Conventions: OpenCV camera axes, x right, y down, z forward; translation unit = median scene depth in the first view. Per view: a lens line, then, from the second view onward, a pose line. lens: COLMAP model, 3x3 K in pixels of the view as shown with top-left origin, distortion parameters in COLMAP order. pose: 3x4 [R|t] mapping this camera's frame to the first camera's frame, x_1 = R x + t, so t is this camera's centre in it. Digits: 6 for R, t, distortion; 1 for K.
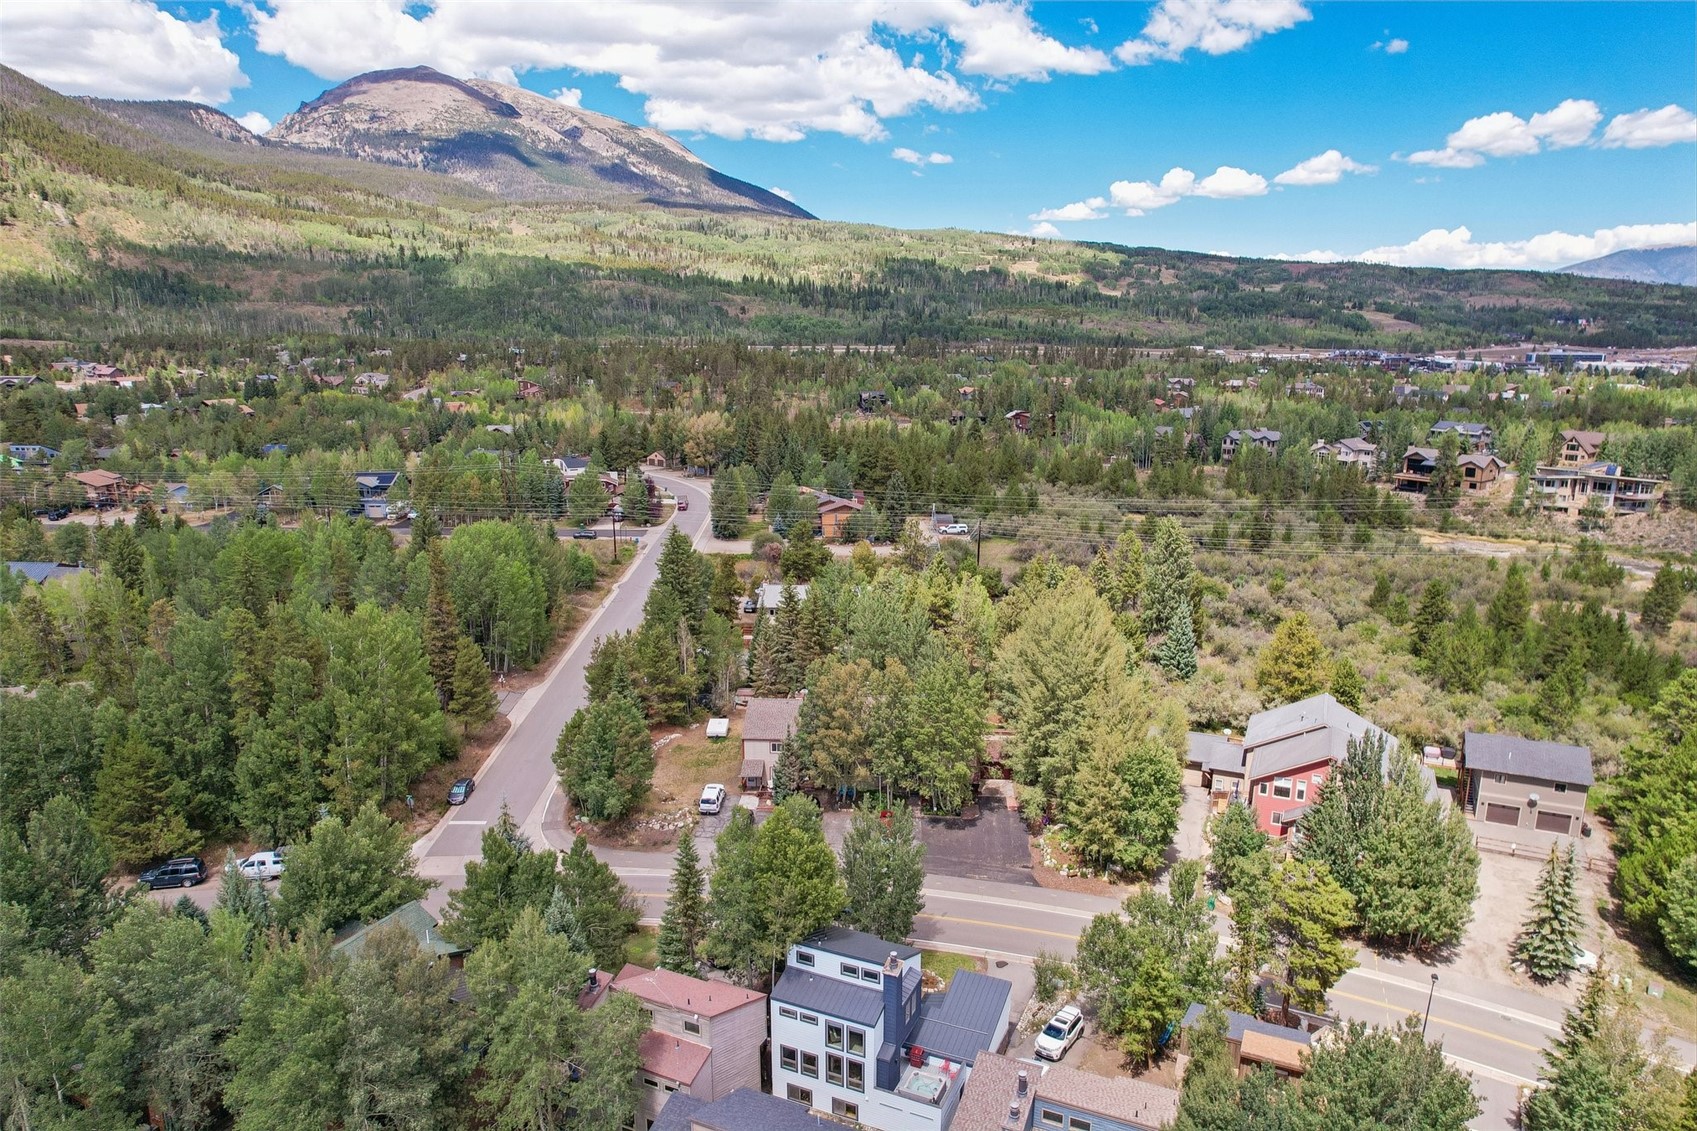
lens RADIAL K [[1091.8, 0, 856.3], [0, 1091.8, 570.2], [0, 0, 1]] dist [-0.076777, 0.069222]
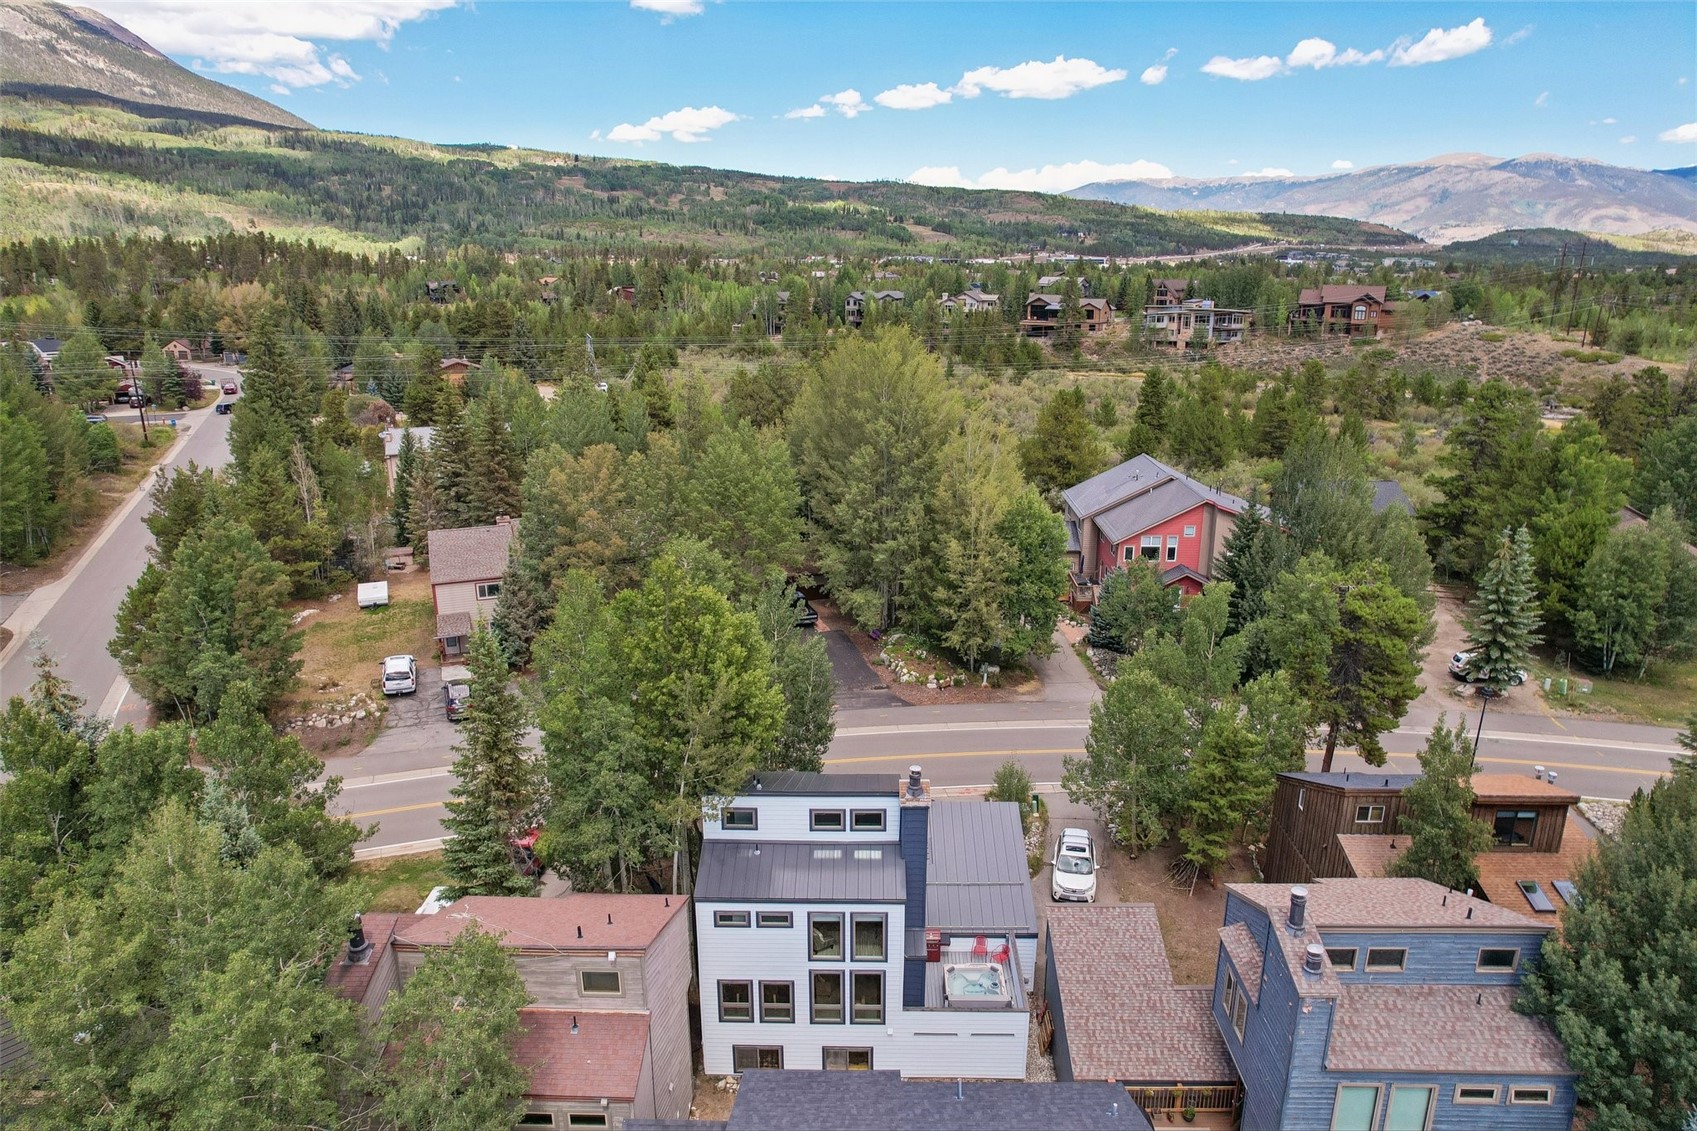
lens RADIAL K [[1091.8, 0, 856.3], [0, 1091.8, 570.2], [0, 0, 1]] dist [-0.076777, 0.069222]
pose [[0.921169, -0.116264, 0.371390, -0.083109], [0.093172, 0.992463, 0.079596, 0.088795], [-0.377845, -0.038718, 0.925059, 0.214452]]
